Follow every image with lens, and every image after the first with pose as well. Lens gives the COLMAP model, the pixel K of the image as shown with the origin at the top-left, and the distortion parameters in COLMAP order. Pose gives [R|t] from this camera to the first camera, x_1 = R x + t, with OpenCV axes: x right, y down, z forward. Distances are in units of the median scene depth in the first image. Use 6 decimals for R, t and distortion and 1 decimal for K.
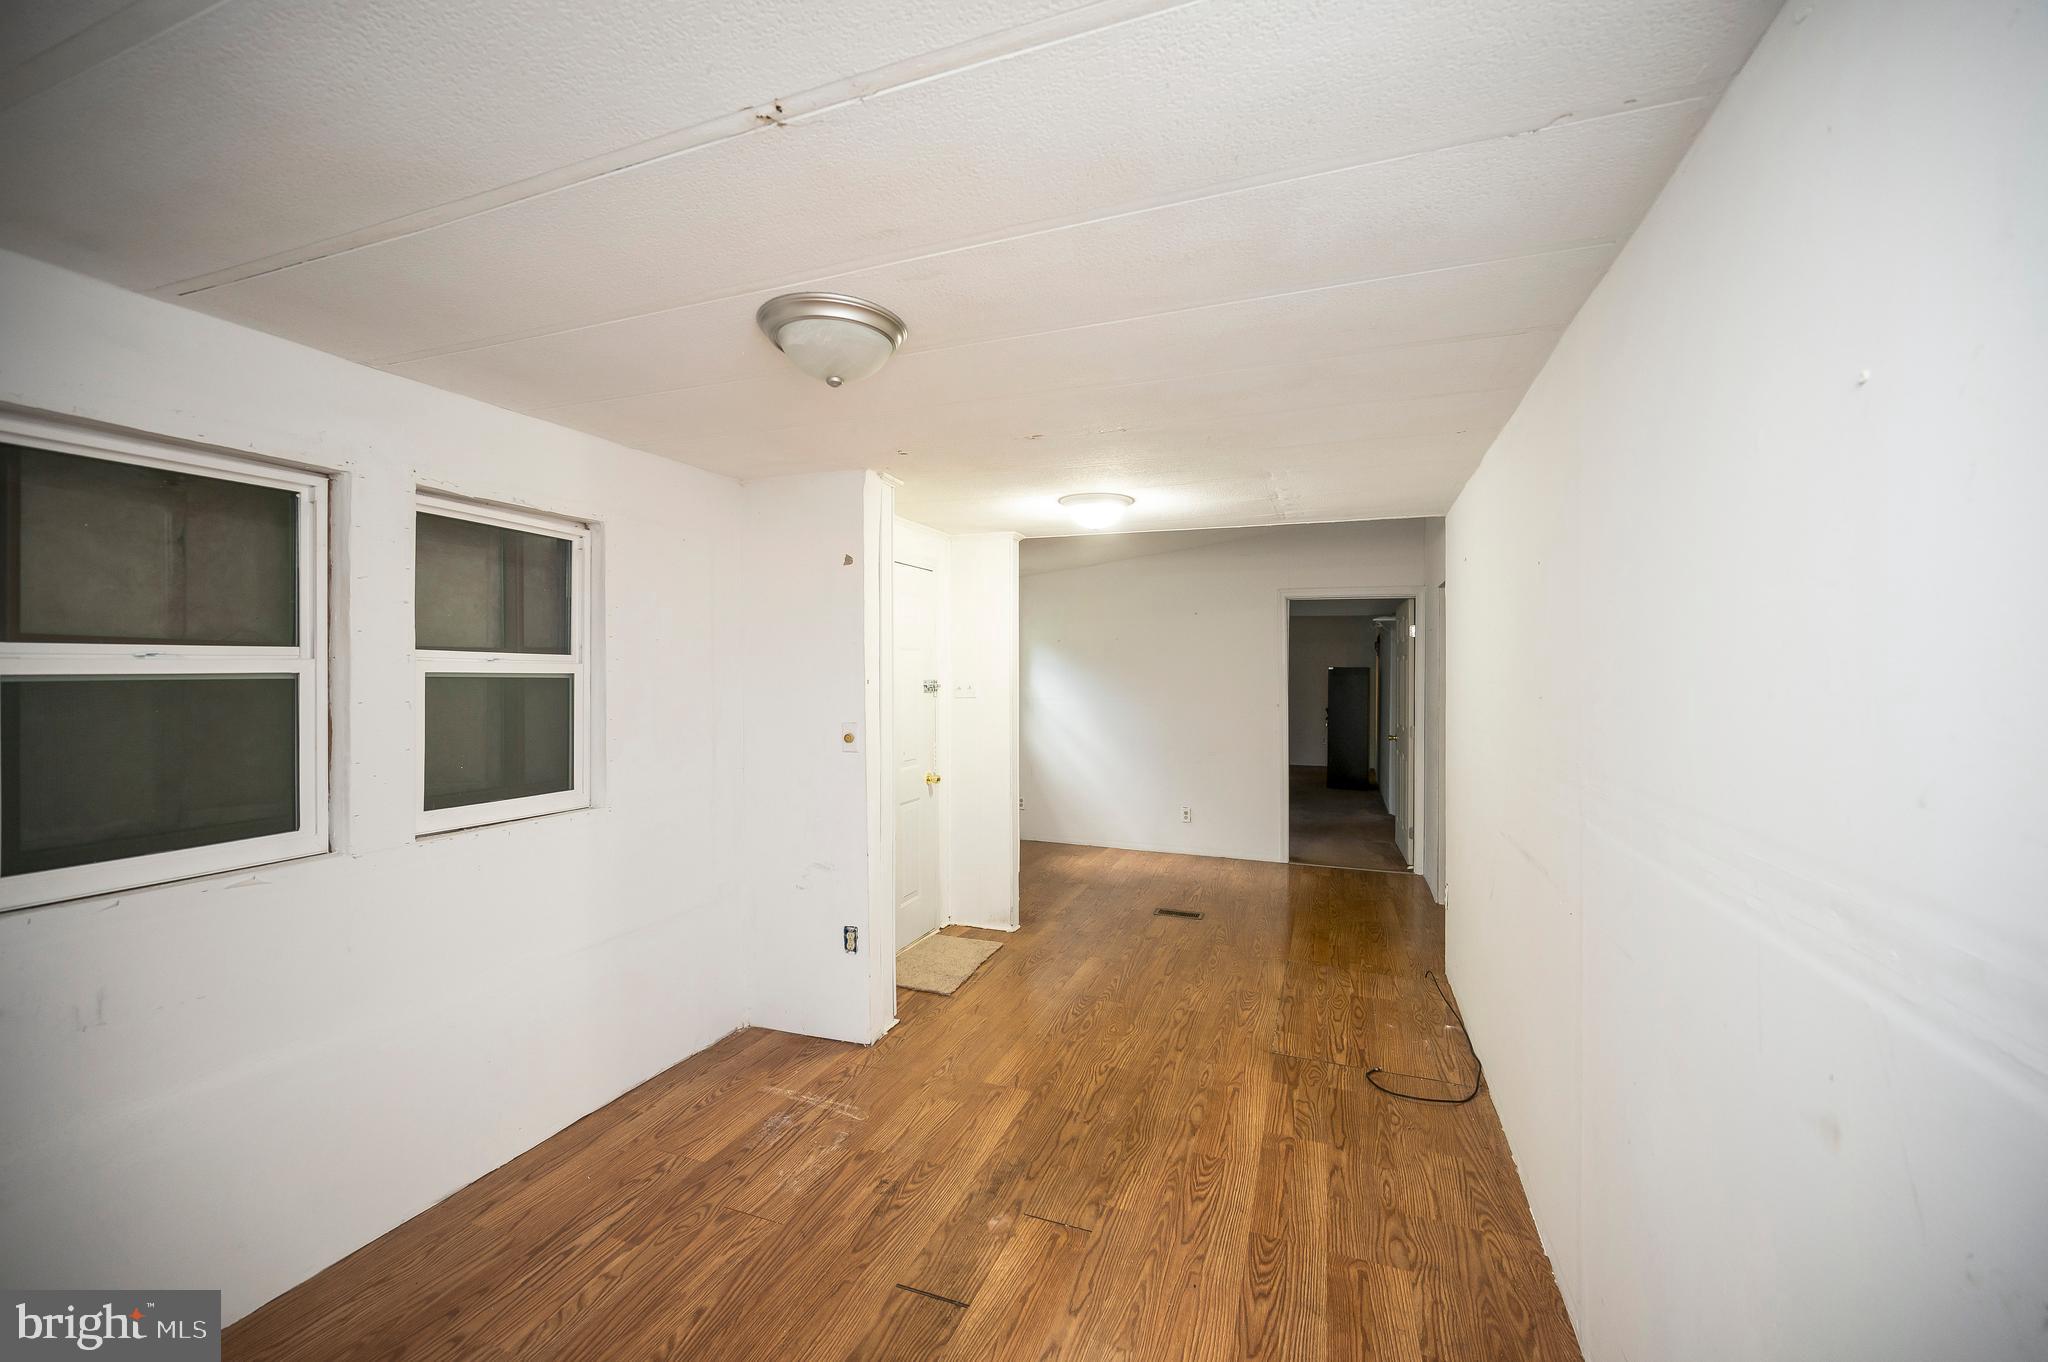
lens RADIAL K [[824.5, 0, 1024.0], [0, 824.5, 681.0], [0, 0, 1]] dist [0.003236, 0.000062]
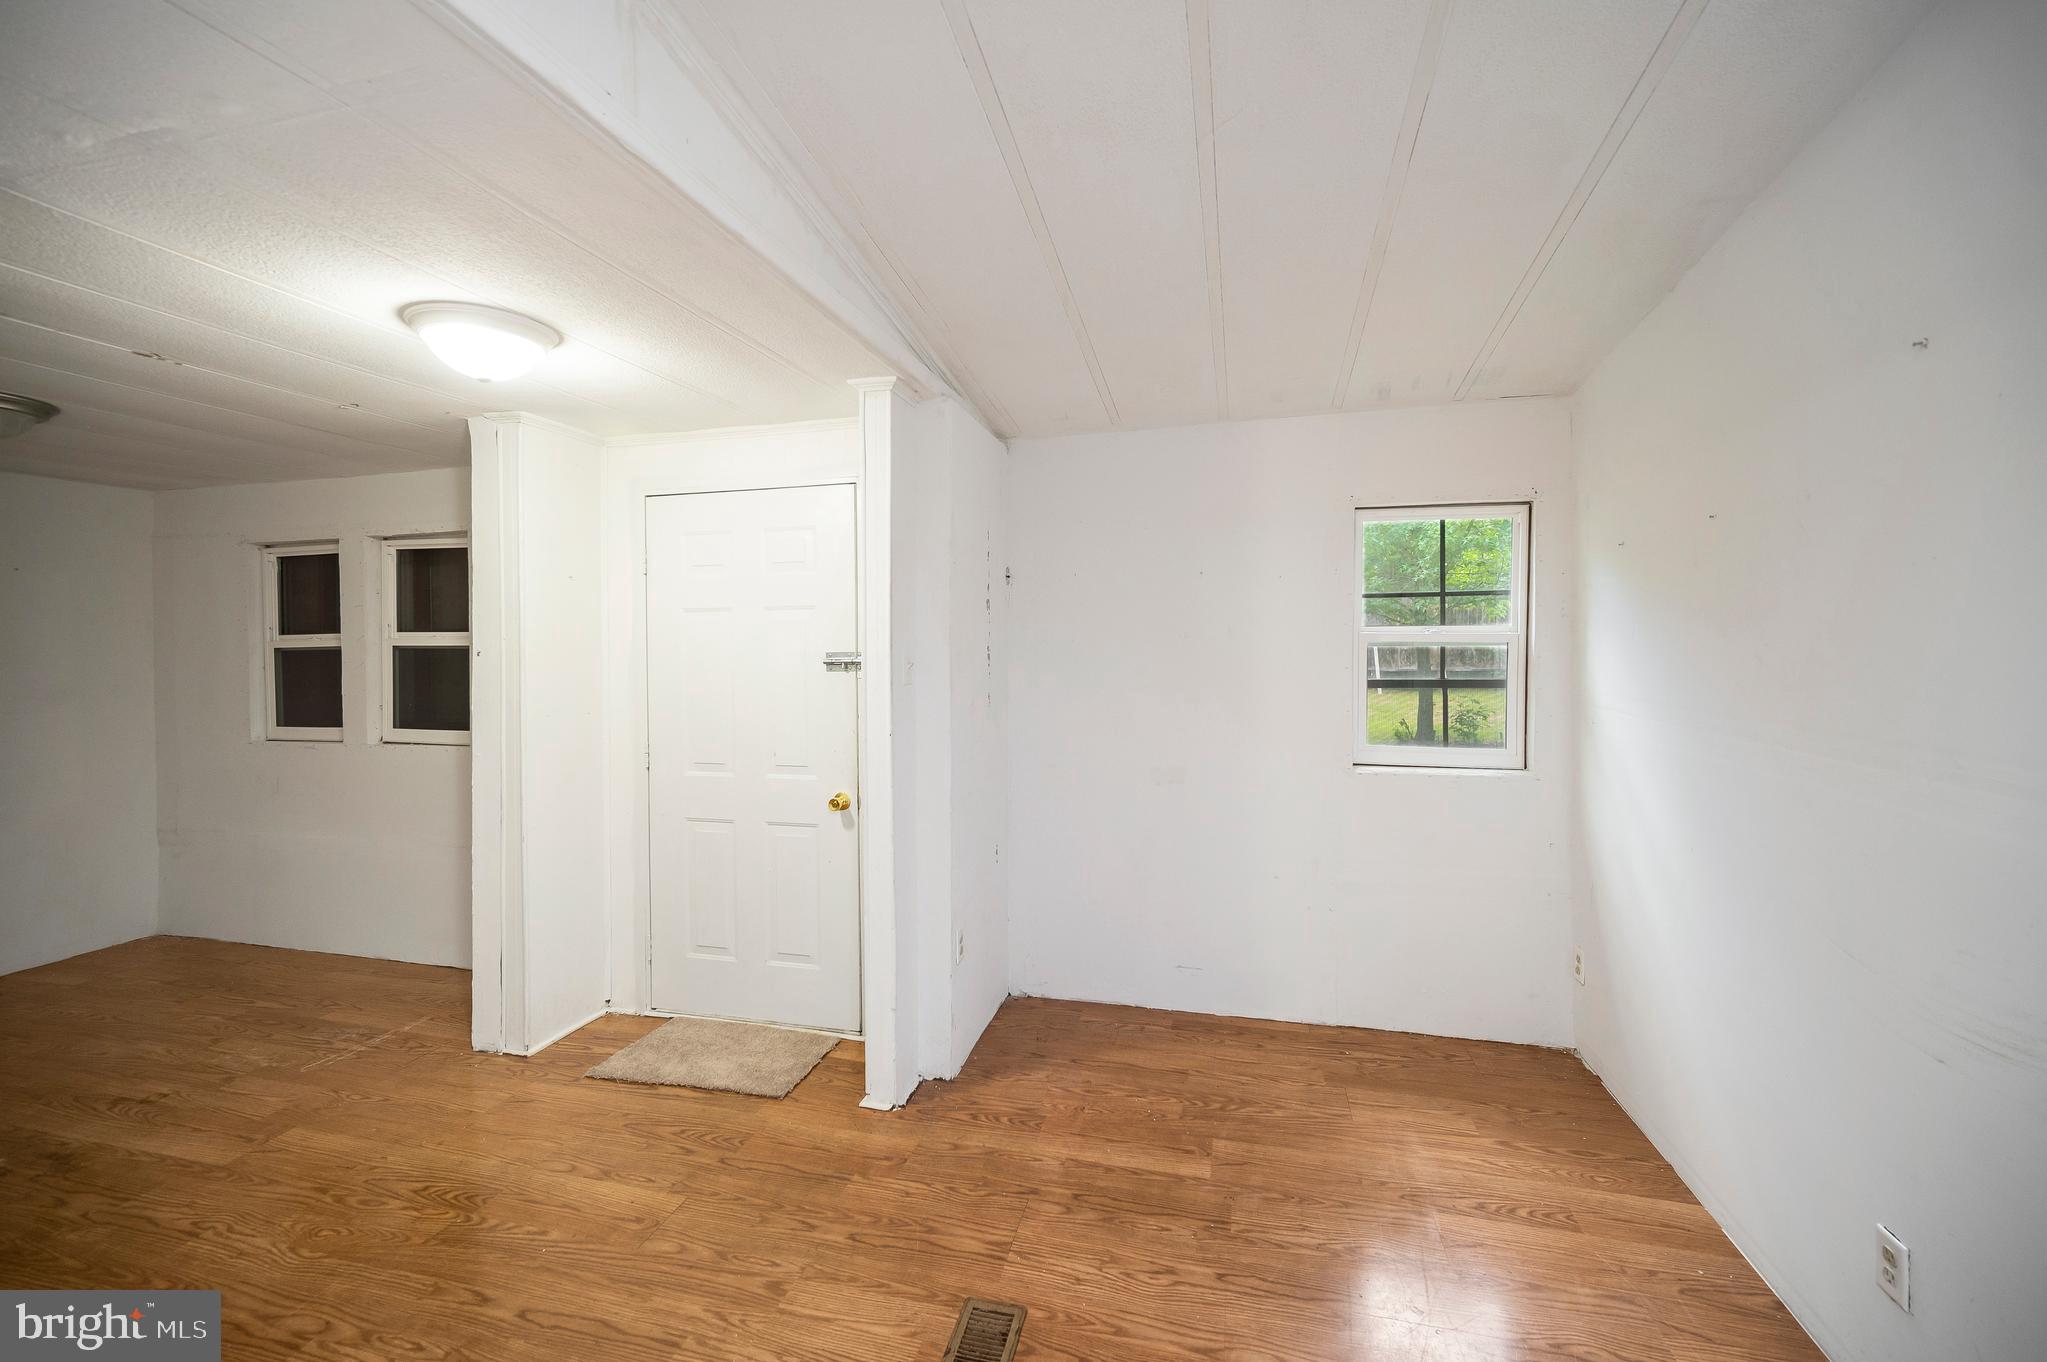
lens RADIAL K [[838.8, 0, 1021.9], [0, 838.8, 668.1], [0, 0, 1]] dist [-0.000483, -0.000108]
pose [[0.105801, 0.025292, -0.994066, 0.945405], [-0.001812, 0.999680, 0.025242, -0.008808], [0.994386, -0.000869, 0.105813, 1.790242]]
